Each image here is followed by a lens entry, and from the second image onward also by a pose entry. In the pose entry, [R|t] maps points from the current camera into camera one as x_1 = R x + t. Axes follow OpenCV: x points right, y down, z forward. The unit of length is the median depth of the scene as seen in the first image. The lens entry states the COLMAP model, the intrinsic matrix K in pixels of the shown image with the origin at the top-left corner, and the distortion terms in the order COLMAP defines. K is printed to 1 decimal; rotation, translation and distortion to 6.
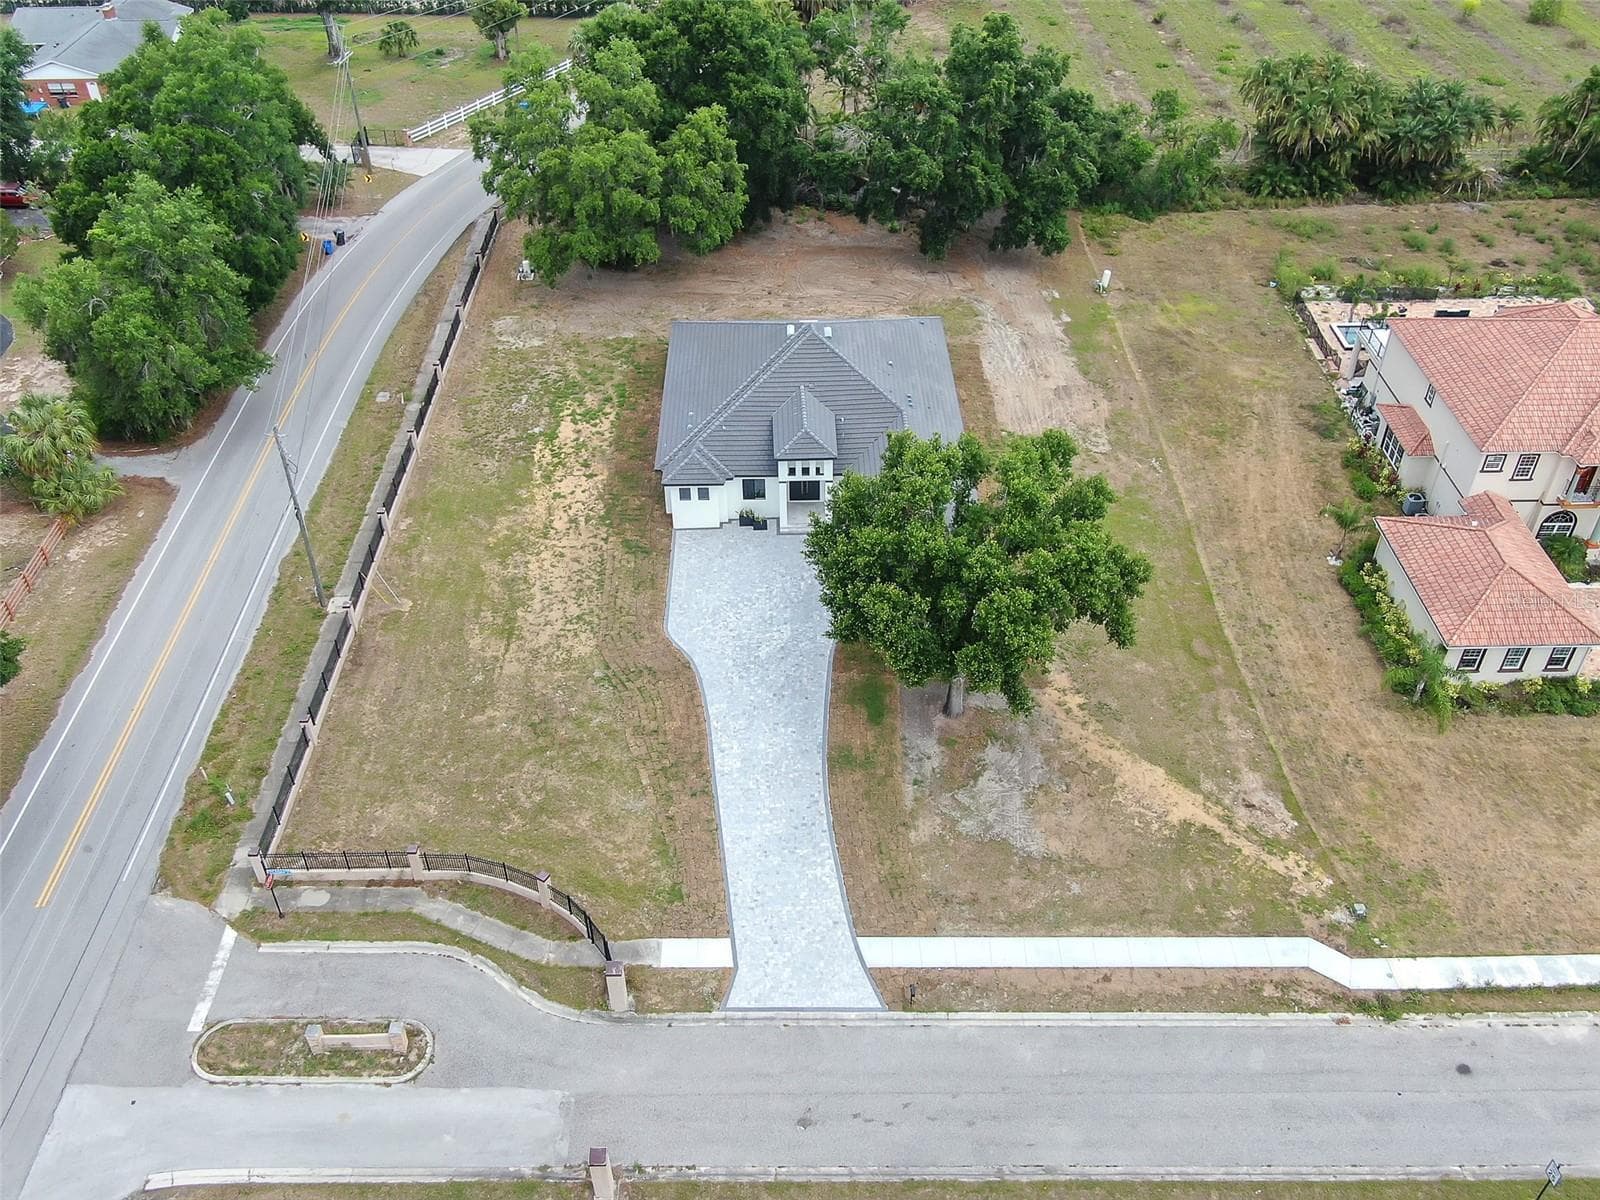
lens RADIAL K [[1362.8, 0, 802.4], [0, 1362.8, 609.0], [0, 0, 1]] dist [-0.004368, 0.017181]
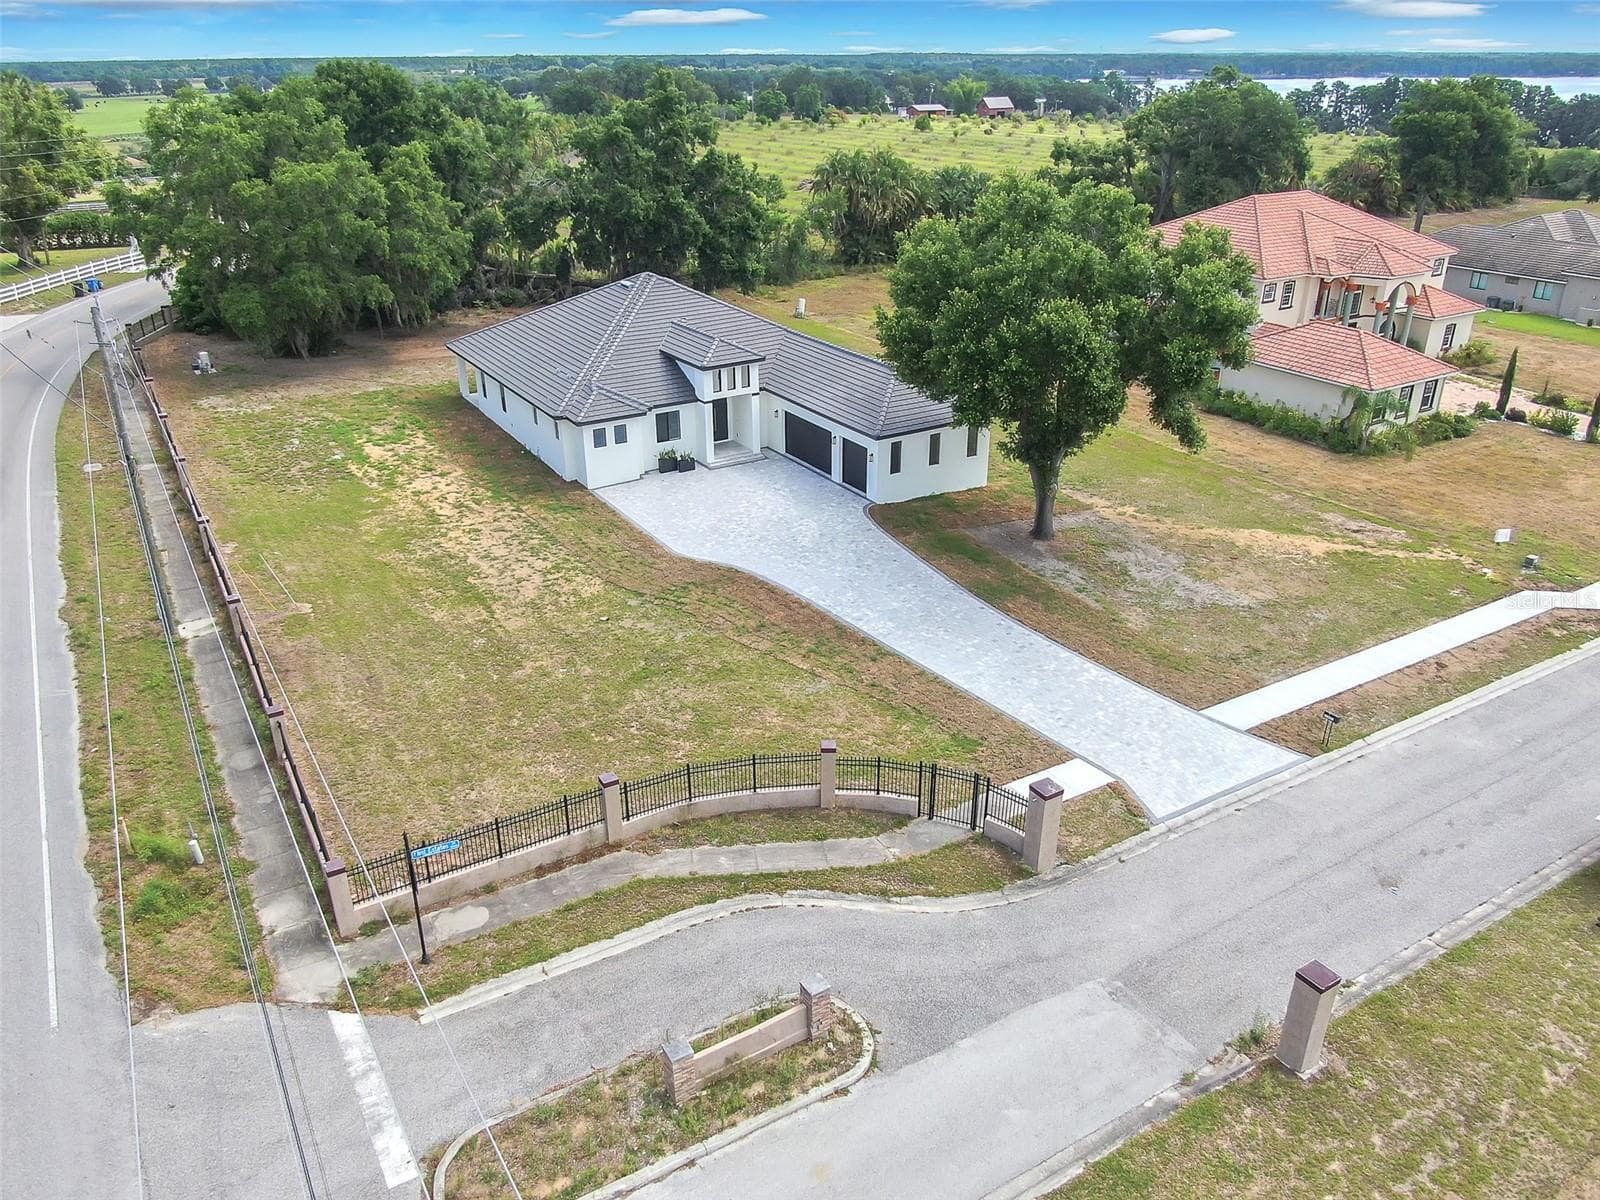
lens RADIAL K [[1148.9, 0, 804.2], [0, 1148.9, 608.3], [0, 0, 1]] dist [-0.023991, 0.020545]
pose [[0.858799, -0.220236, 0.462558, -0.405759], [0.325058, 0.932111, -0.159709, 0.203218], [-0.395981, 0.287516, 0.872085, 0.477611]]
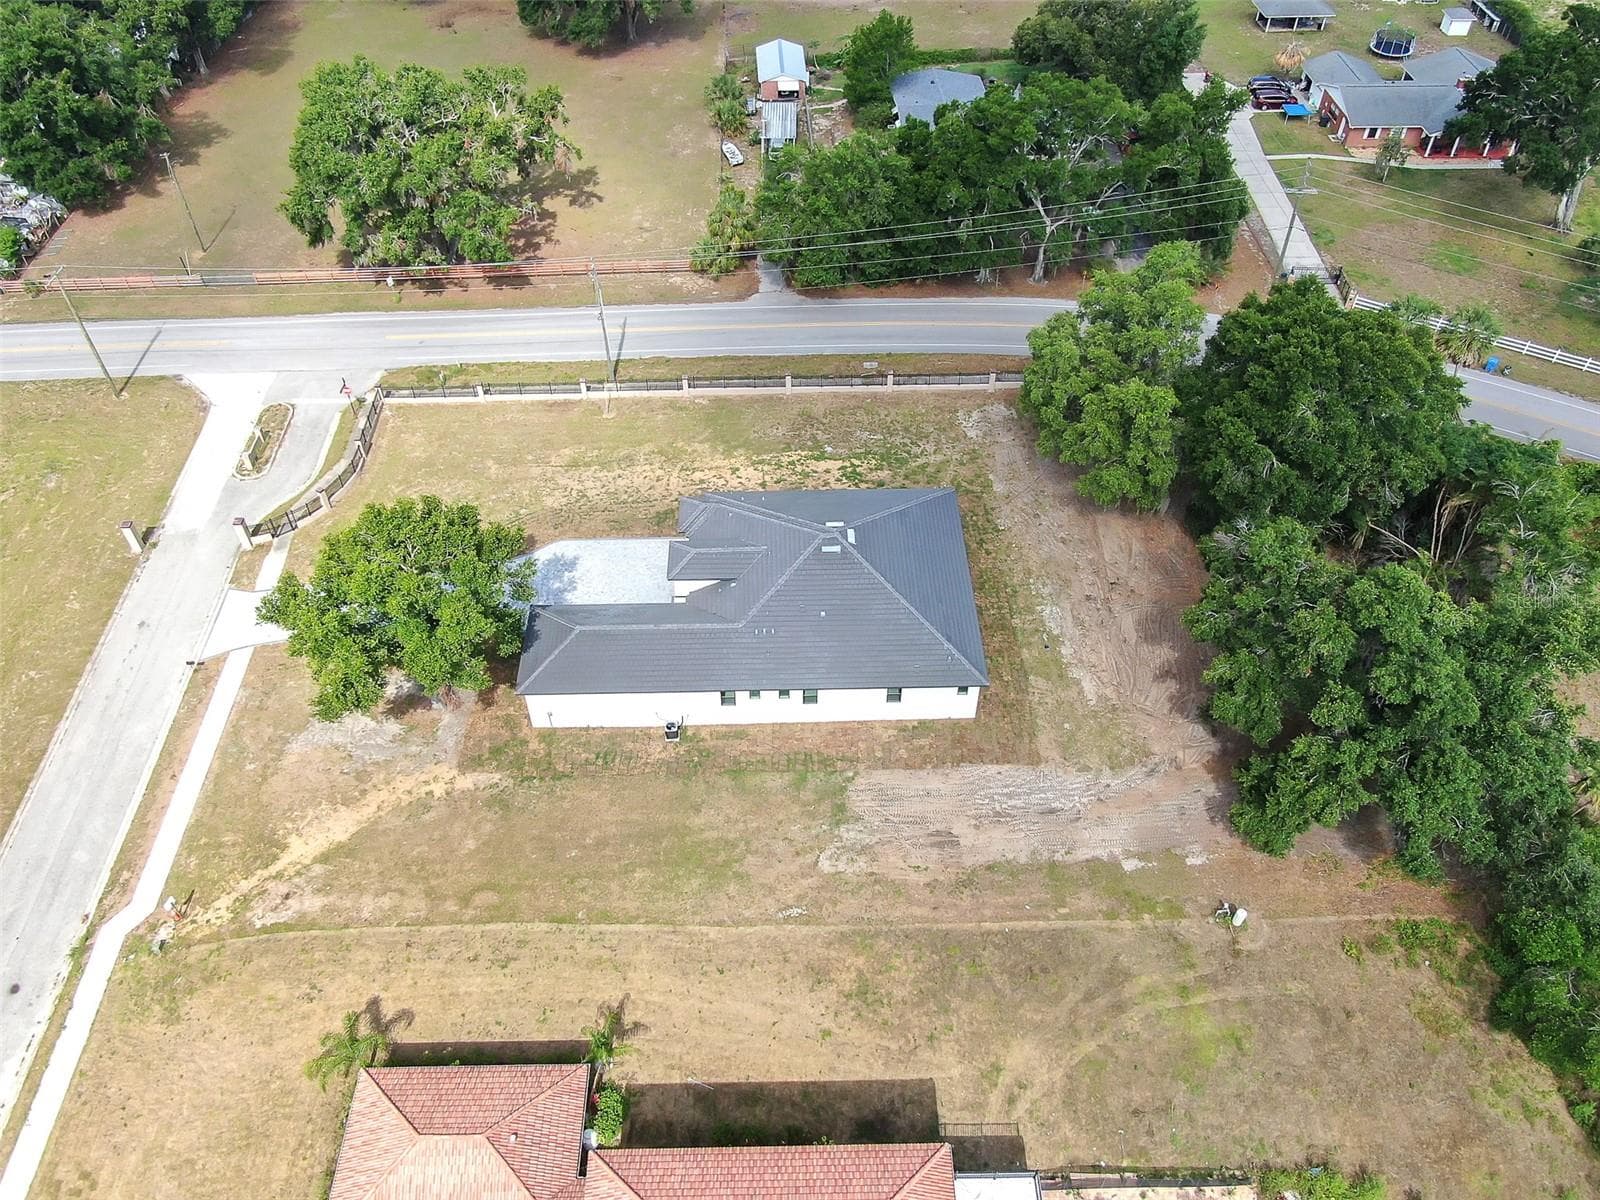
lens RADIAL K [[1205.5, 0, 801.7], [0, 1205.5, 601.3], [0, 0, 1]] dist [-0.015179, 0.010813]
pose [[0.006582, 0.724617, -0.689121, 0.898245], [-0.637087, 0.534211, 0.555643, -0.896595], [0.770764, 0.435373, 0.465159, 0.765476]]
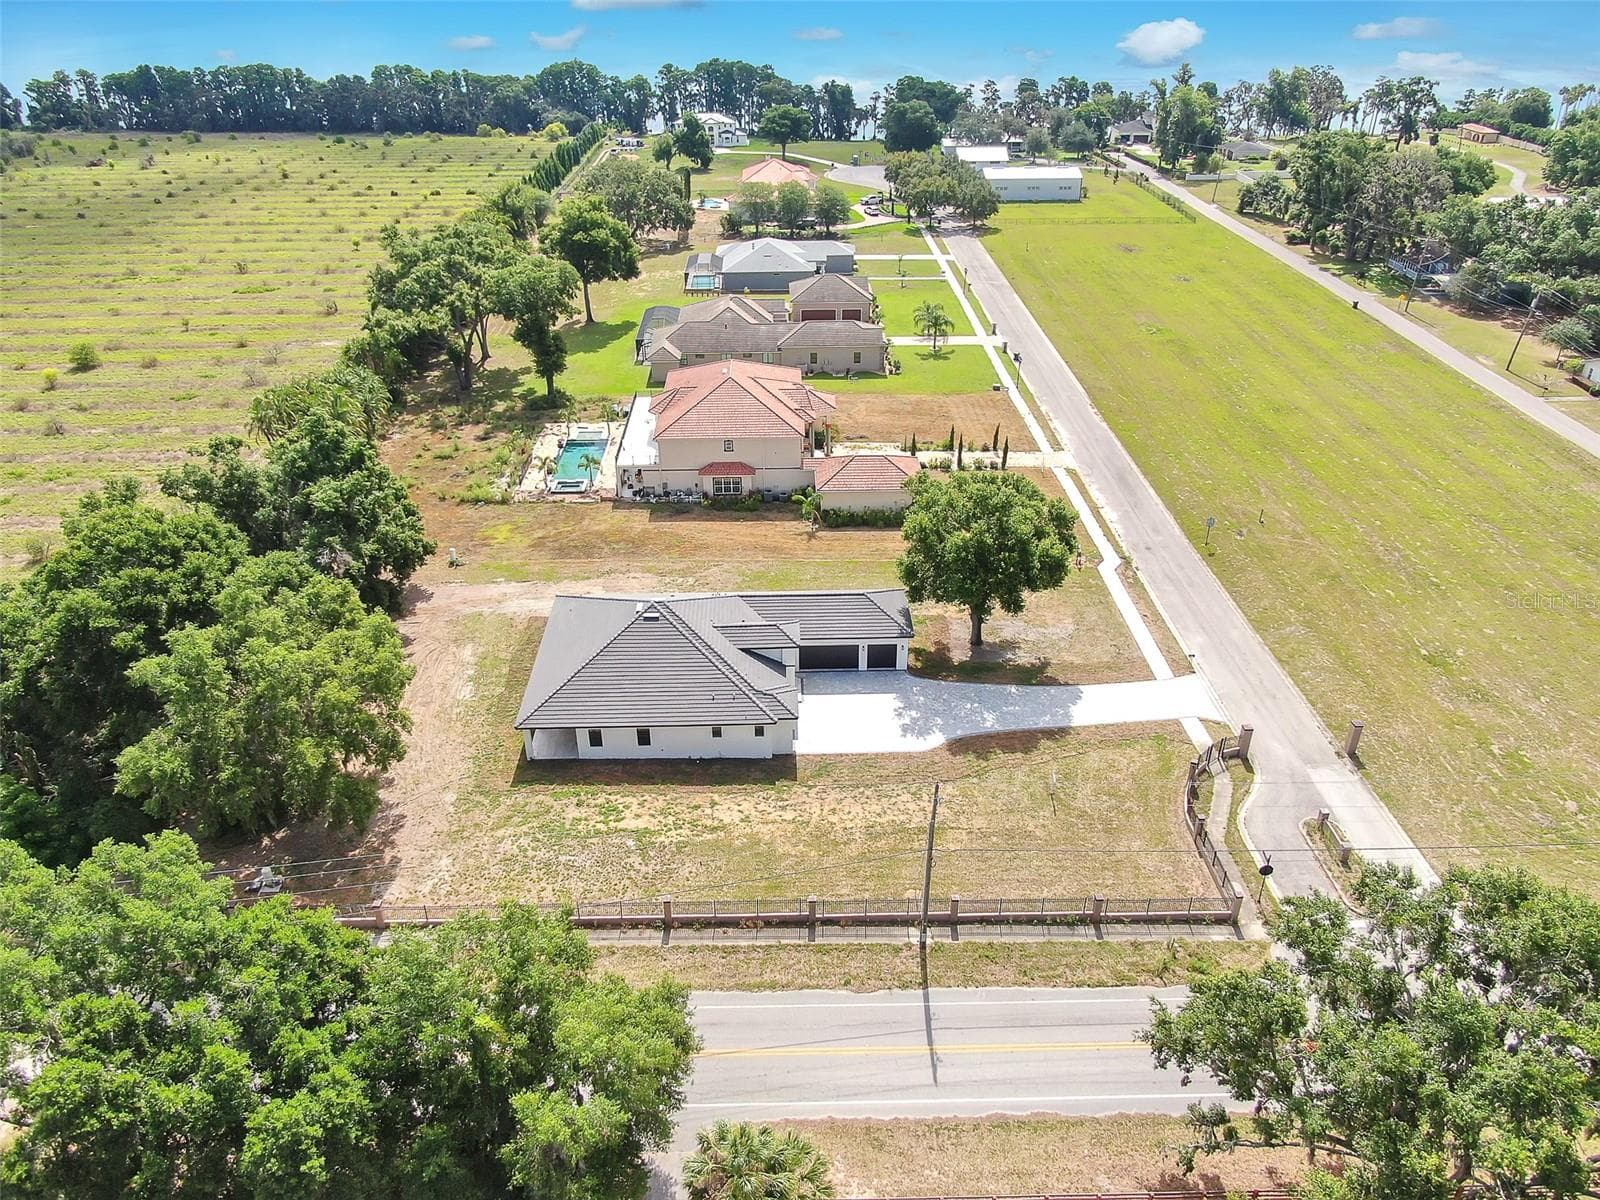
lens RADIAL K [[1148.9, 0, 802.3], [0, 1148.9, 596.6], [0, 0, 1]] dist [-0.023991, 0.020545]
pose [[-0.005460, -0.492199, 0.870465, -1.169401], [0.643251, 0.664751, 0.379914, -0.683643], [-0.765636, 0.562002, 0.312978, 0.765493]]
